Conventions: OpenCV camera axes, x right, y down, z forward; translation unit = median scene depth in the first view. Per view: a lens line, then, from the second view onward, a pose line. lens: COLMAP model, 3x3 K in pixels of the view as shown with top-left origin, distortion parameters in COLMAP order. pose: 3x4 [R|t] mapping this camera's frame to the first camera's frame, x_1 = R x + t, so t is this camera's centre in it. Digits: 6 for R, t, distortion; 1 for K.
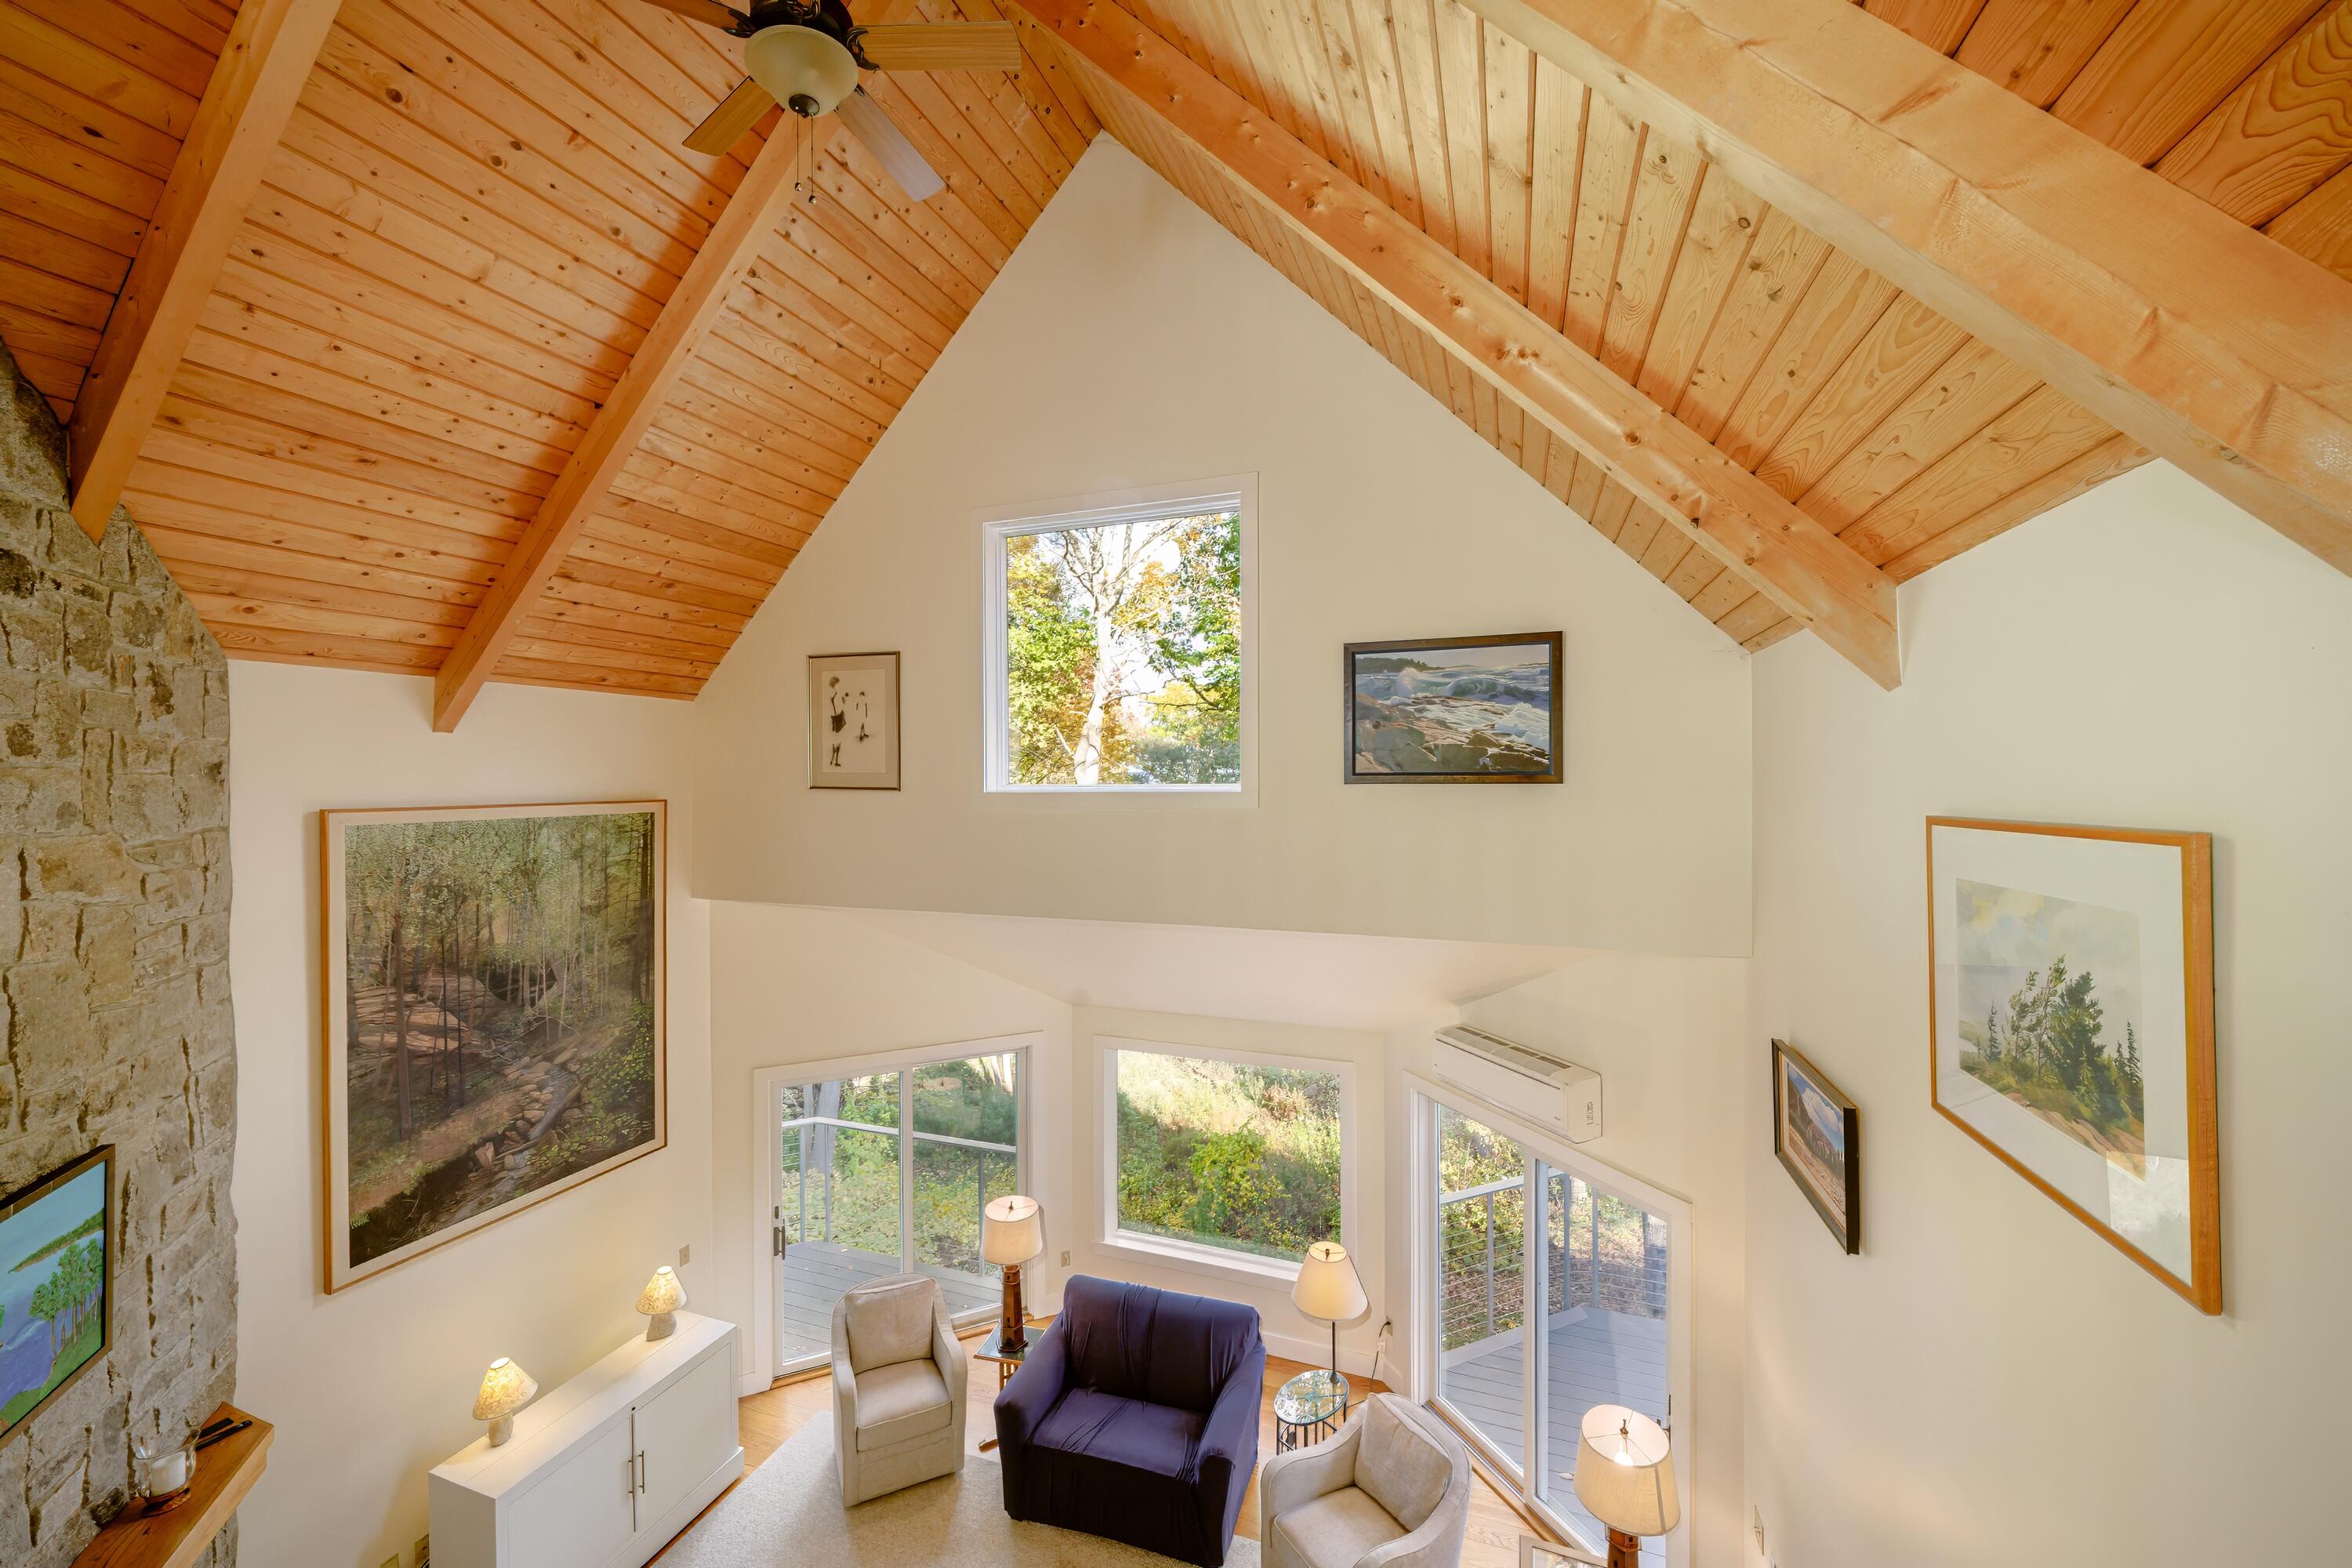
lens RADIAL K [[882.8, 0, 1174.9], [0, 882.8, 777.6], [0, 0, 1]] dist [-0.001049, -0.000036]
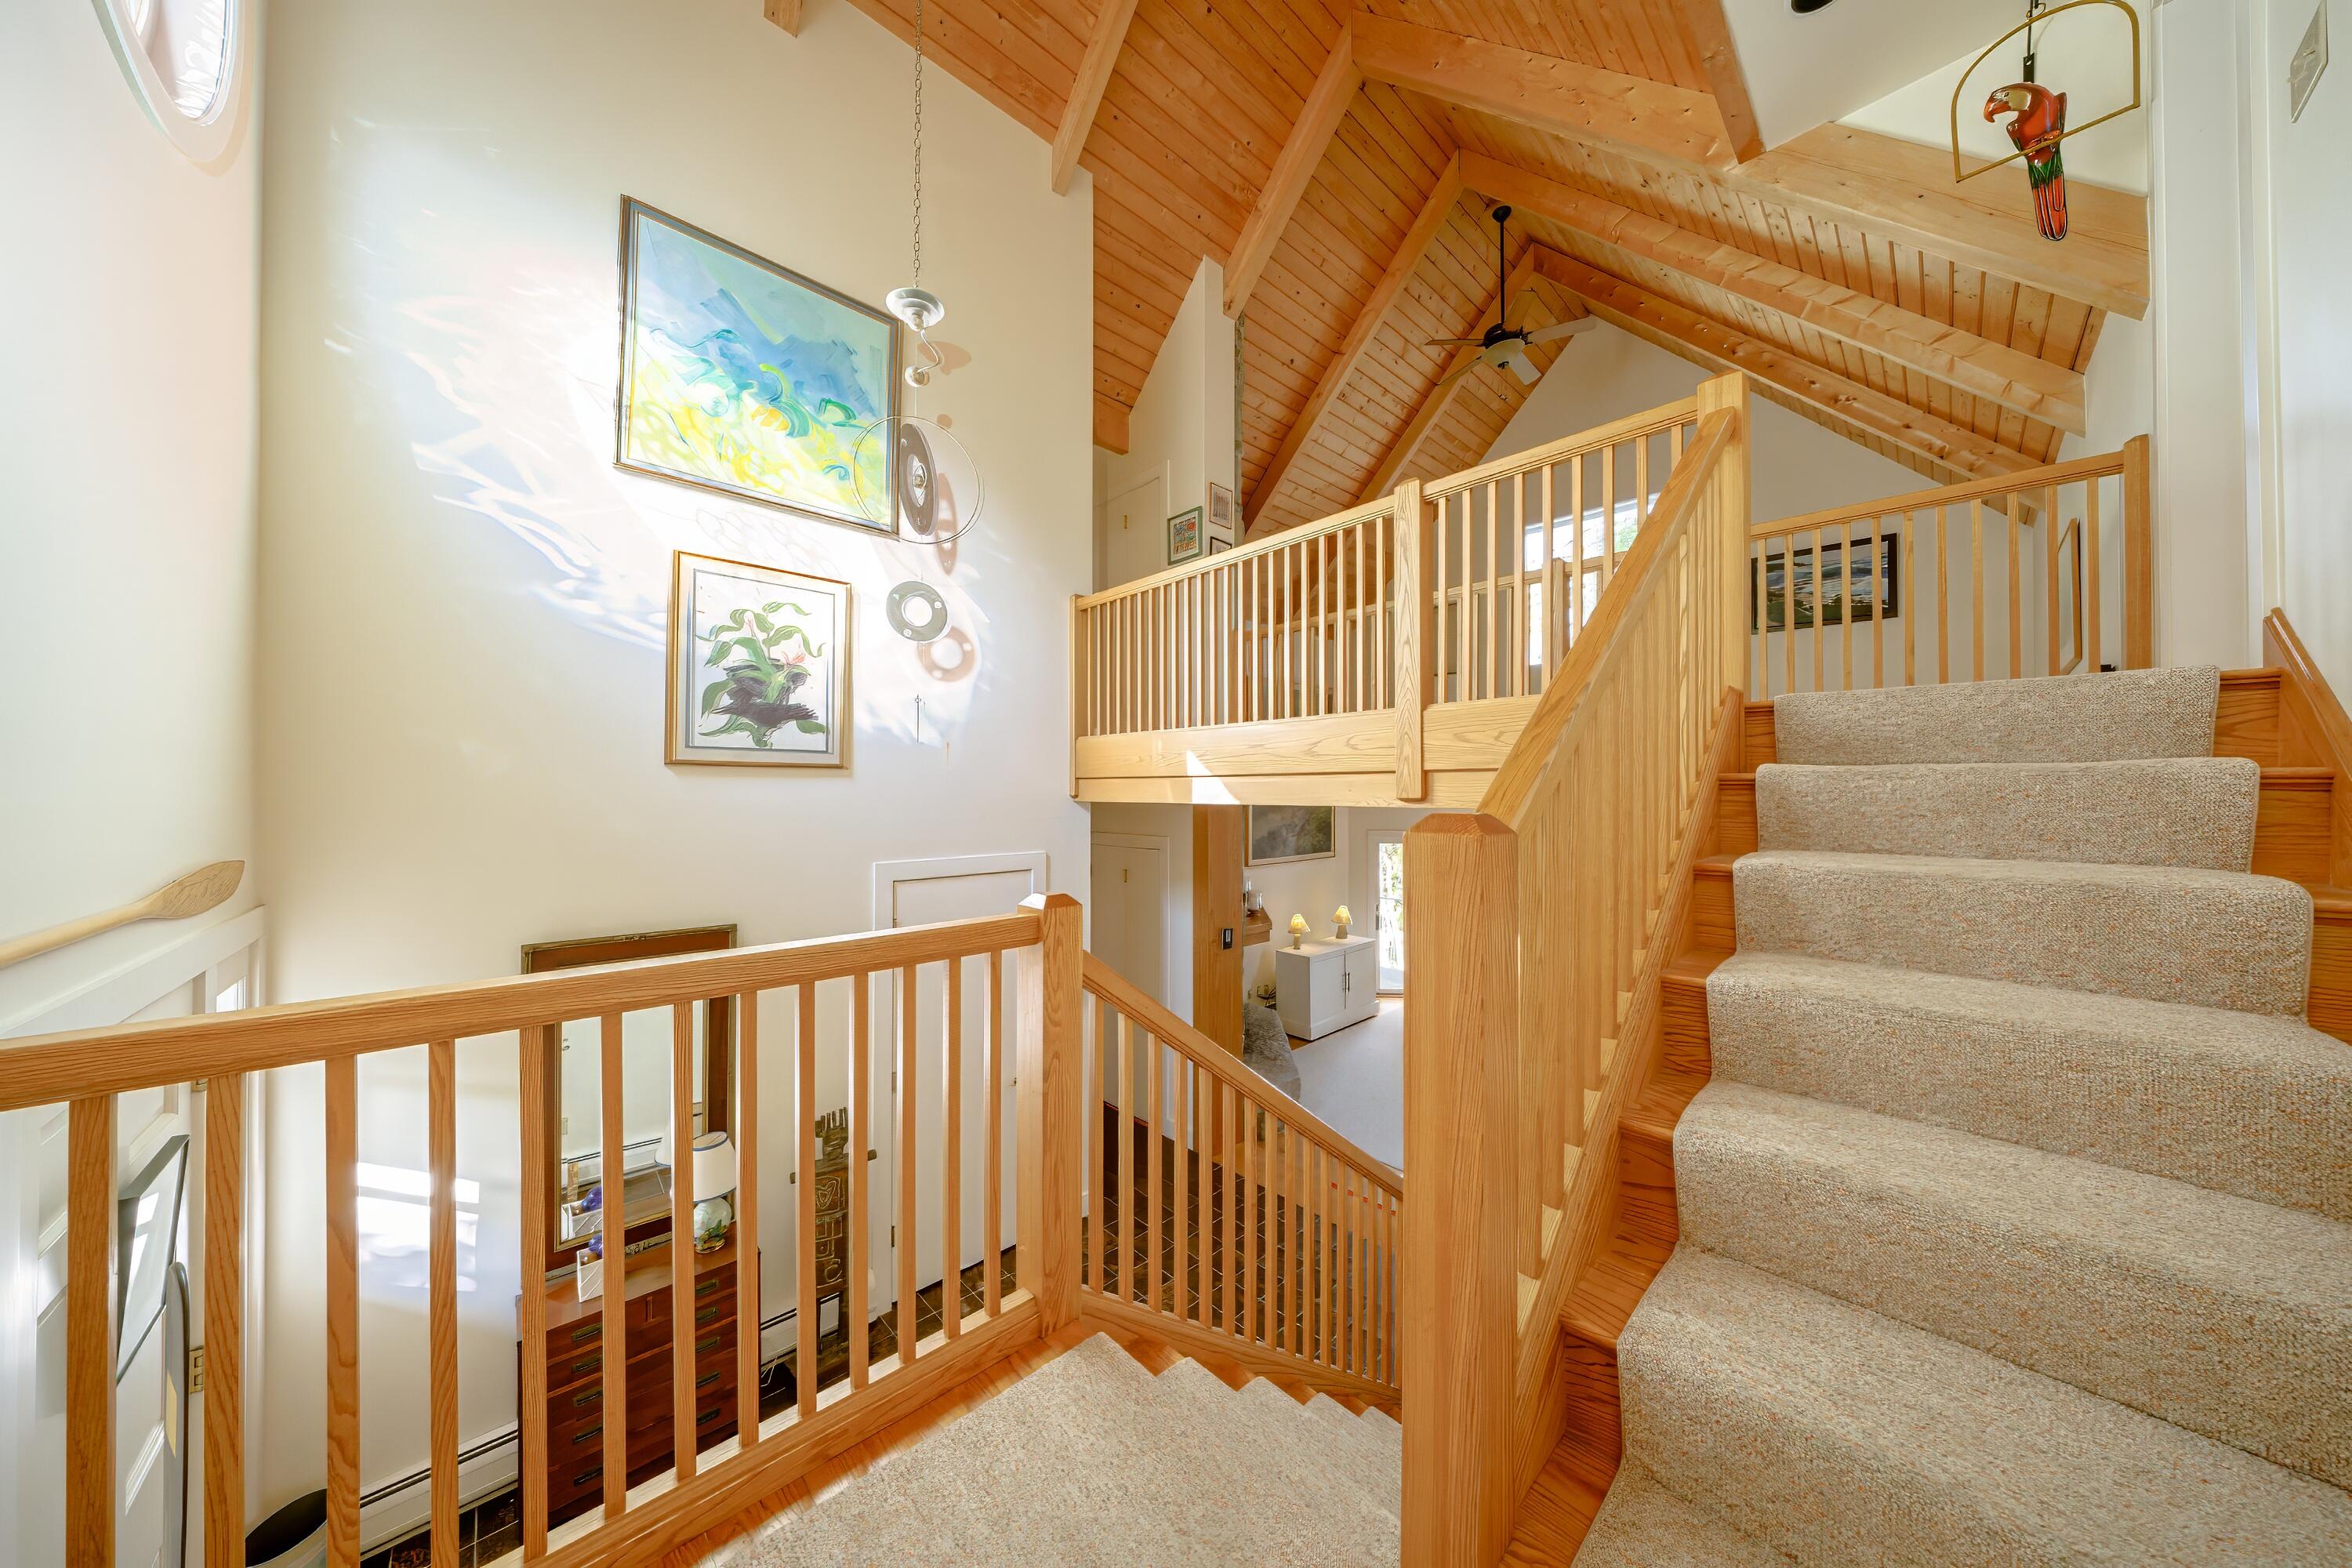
lens RADIAL K [[741.7, 0, 1178.9], [0, 741.7, 785.5], [0, 0, 1]] dist [-0.000089, 0.000019]
pose [[0.905551, 0.002272, -0.424231, -0.346827], [-0.002690, 0.999996, -0.000385, 0.507075], [0.424229, 0.001490, 0.905554, -1.414709]]
